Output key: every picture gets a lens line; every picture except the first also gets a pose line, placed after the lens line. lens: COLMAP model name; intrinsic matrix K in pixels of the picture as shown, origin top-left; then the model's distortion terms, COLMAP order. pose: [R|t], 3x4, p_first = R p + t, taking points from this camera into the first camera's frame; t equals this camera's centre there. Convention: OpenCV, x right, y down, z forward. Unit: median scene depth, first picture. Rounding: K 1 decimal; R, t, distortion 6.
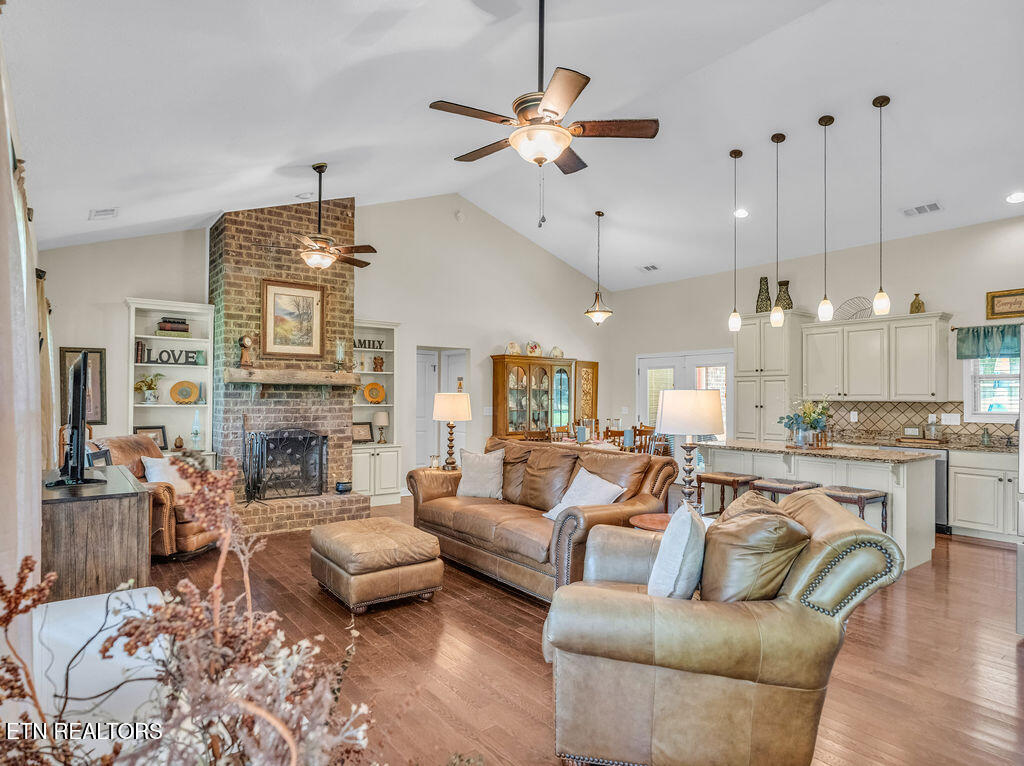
lens RADIAL K [[578.2, 0, 506.2], [0, 578.2, 389.7], [0, 0, 1]] dist [-0.004587, -0.001609]
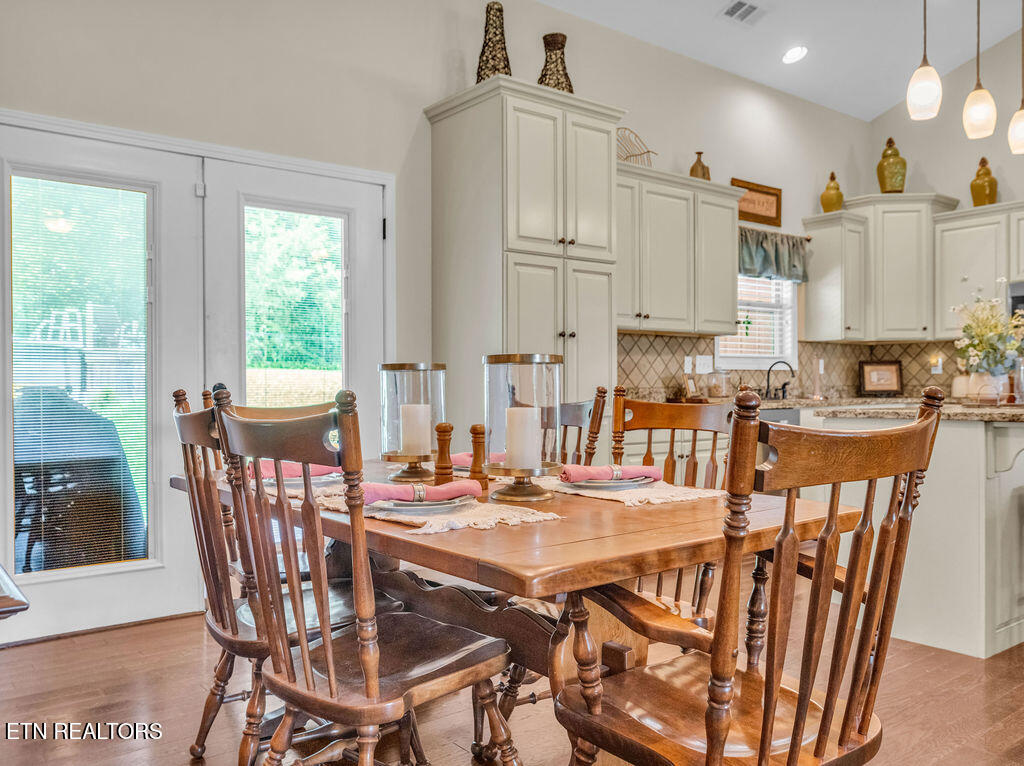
lens RADIAL K [[839.6, 0, 510.9], [0, 839.6, 389.9], [0, 0, 1]] dist [0.004303, 0.007370]
pose [[-0.024356, -0.013175, 0.999617, -0.149869], [-0.010918, 0.999857, 0.012912, 0.070669], [-0.999644, -0.010600, -0.024496, 1.258062]]
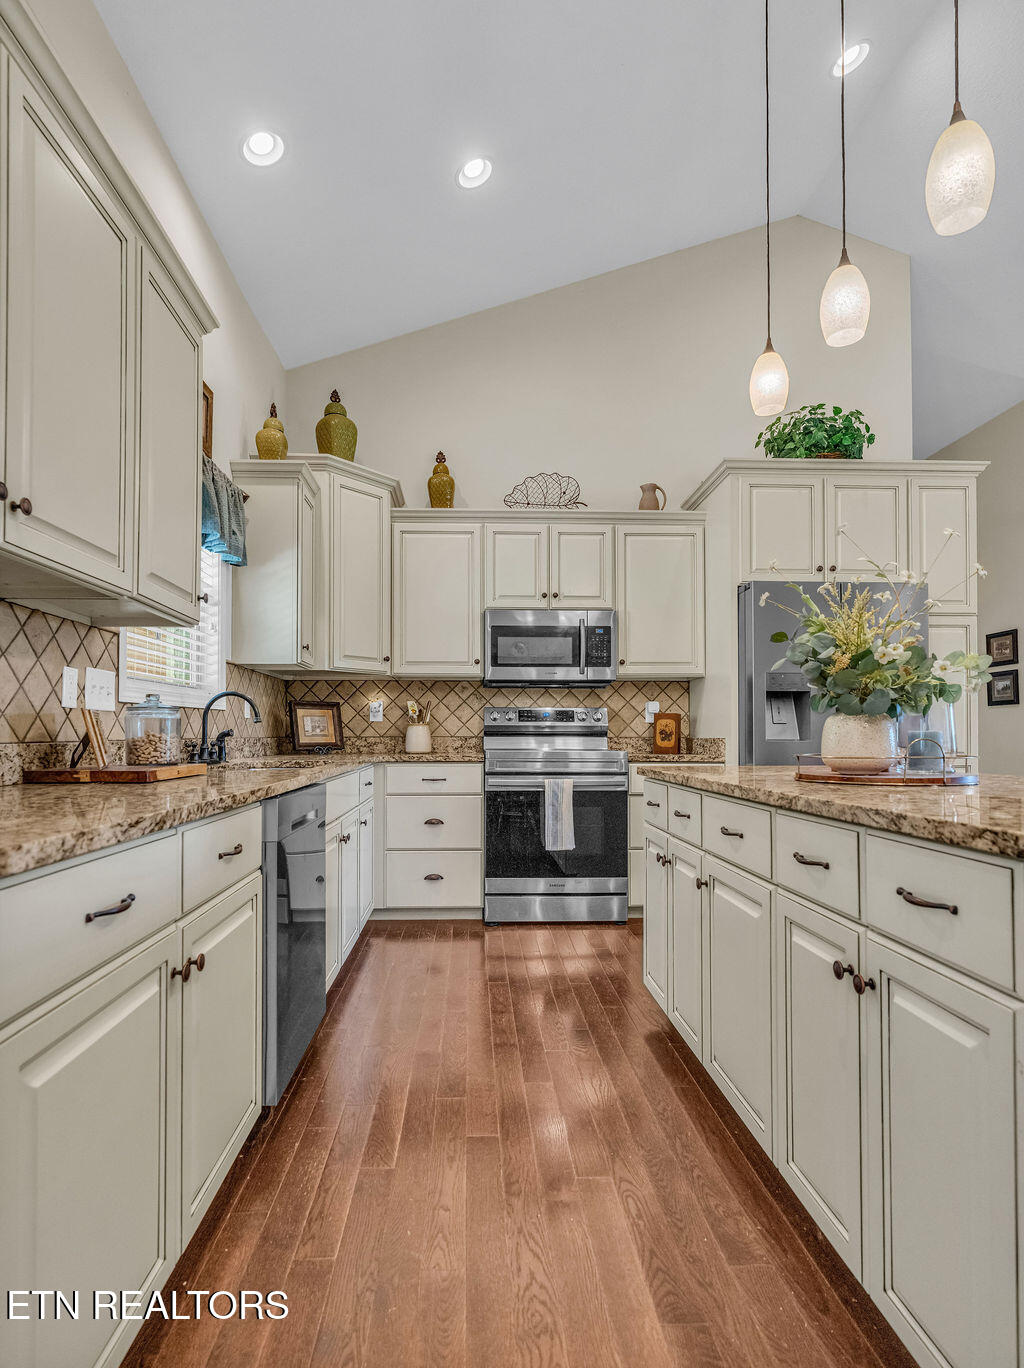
lens RADIAL K [[724.9, 0, 503.3], [0, 724.9, 720.8], [0, 0, 1]] dist [0.001508, 0.000025]
pose [[-0.827495, 0.002453, 0.561468, 0.421805], [-0.014656, 0.999555, -0.025967, 0.073933], [-0.561282, -0.029716, -0.827091, 1.202109]]
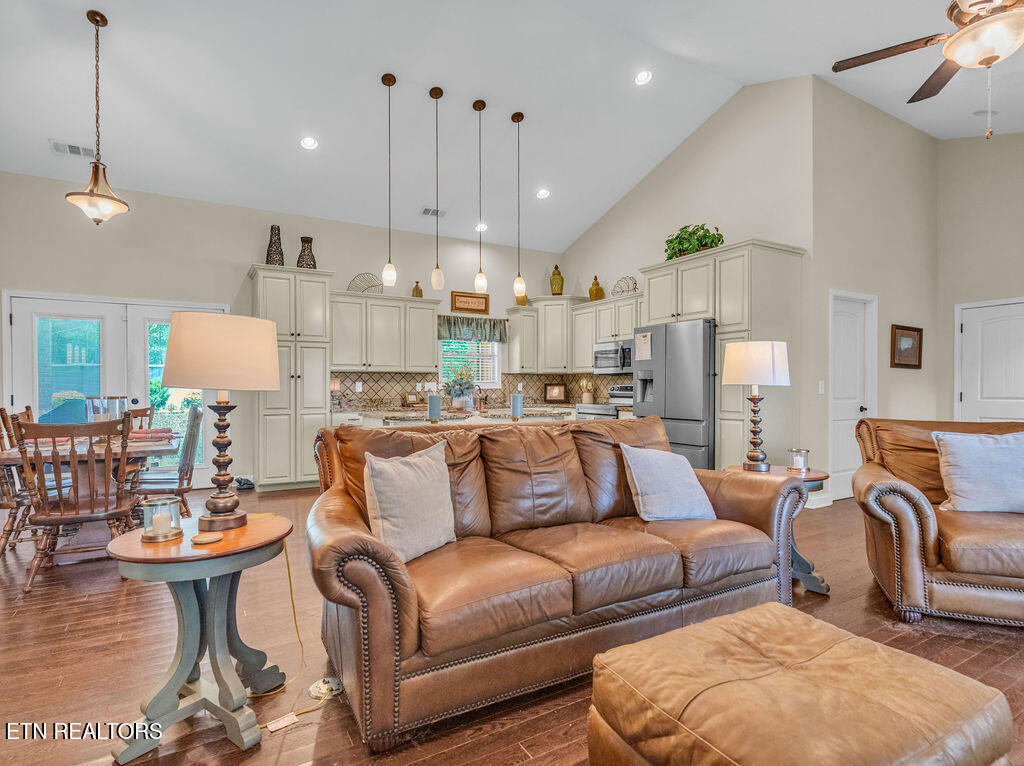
lens RADIAL K [[537.5, 0, 501.2], [0, 537.5, 389.9], [0, 0, 1]] dist [-0.000831, -0.000078]
pose [[0.118596, -0.012861, 0.992859, -0.377878], [-0.013359, 0.999805, 0.014546, 0.039436], [-0.992853, -0.014989, 0.118401, 0.722378]]
